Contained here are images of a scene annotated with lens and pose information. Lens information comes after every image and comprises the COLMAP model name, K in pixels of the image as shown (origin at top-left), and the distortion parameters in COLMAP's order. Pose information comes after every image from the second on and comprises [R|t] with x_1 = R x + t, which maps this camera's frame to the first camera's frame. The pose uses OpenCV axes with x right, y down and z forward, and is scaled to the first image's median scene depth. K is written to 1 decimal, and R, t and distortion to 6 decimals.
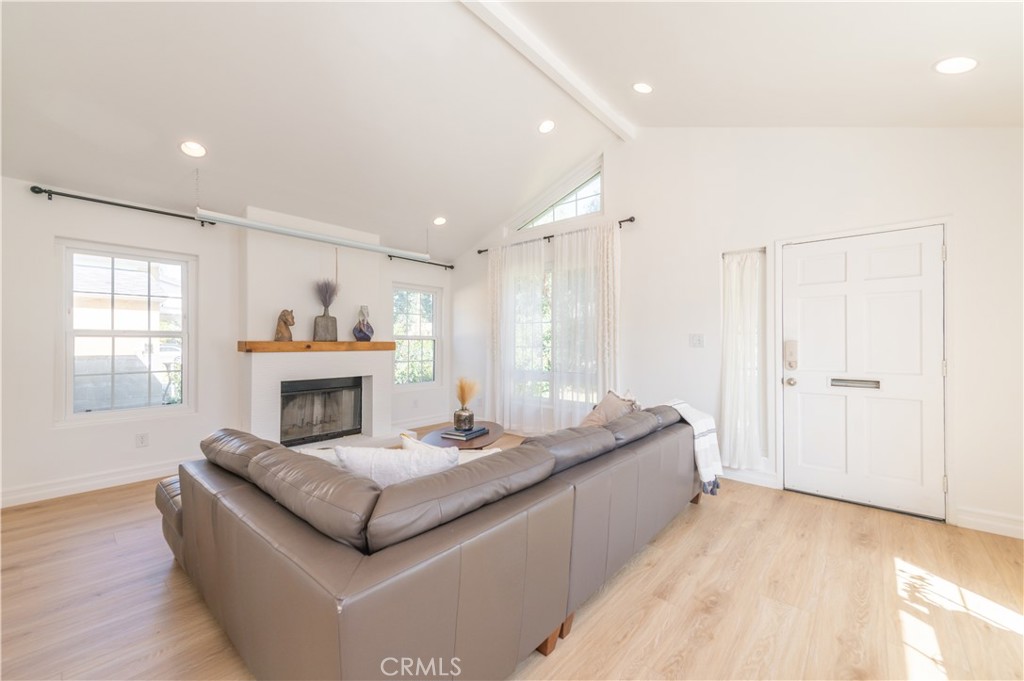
lens RADIAL K [[400.6, 0, 505.8], [0, 400.6, 342.0], [0, 0, 1]] dist [0.016334, -0.002764]
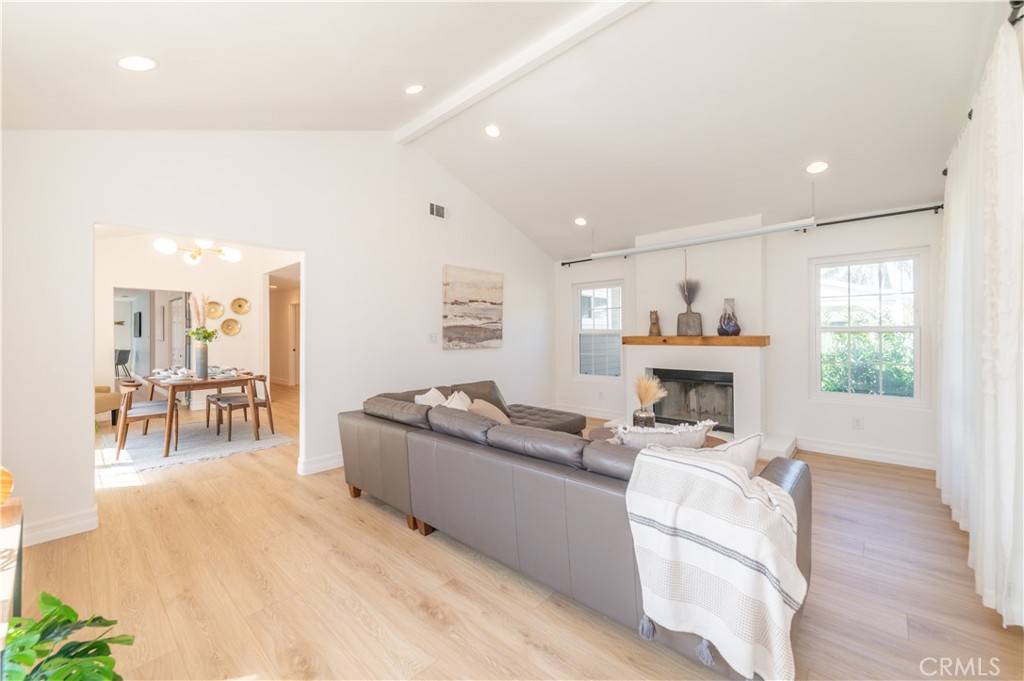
lens RADIAL K [[400.6, 0, 504.6], [0, 400.6, 331.3], [0, 0, 1]] dist [0.016334, -0.002764]
pose [[-0.018785, -0.008141, -0.999790, 0.658765], [0.009739, 0.999918, -0.008325, -0.010427], [0.999776, -0.009893, -0.018704, 0.531027]]
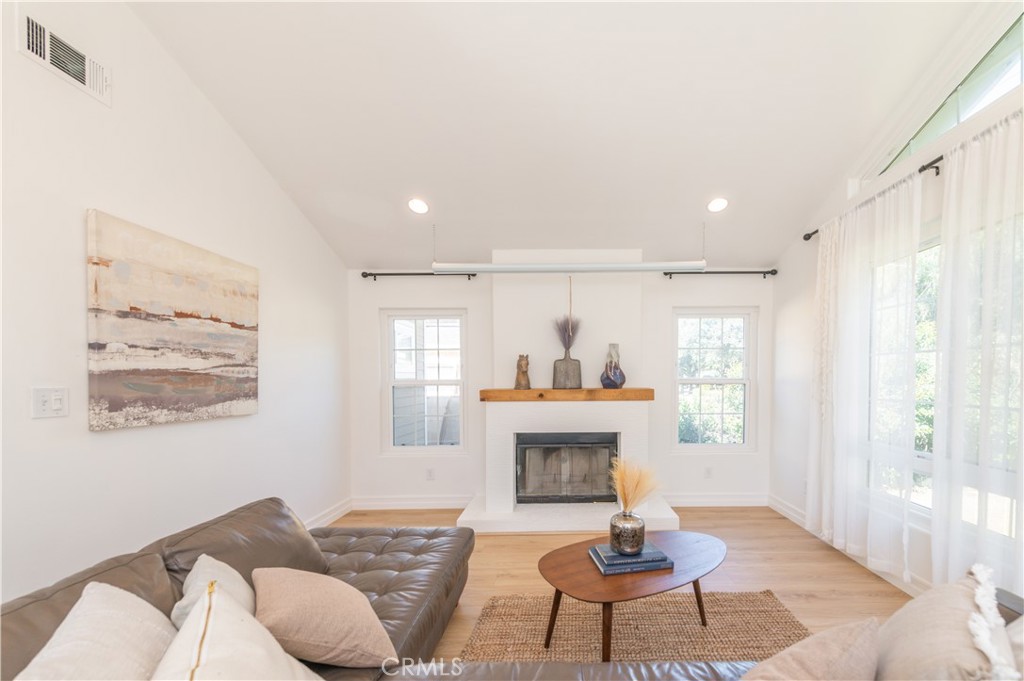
lens RADIAL K [[420.0, 0, 568.4], [0, 420.0, 387.4], [0, 0, 1]] dist [0.011494, -0.000912]
pose [[0.668077, 0.009312, -0.744034, 0.219700], [0.008316, 0.999766, 0.019979, -0.022884], [0.744046, -0.019535, 0.667843, 0.415090]]
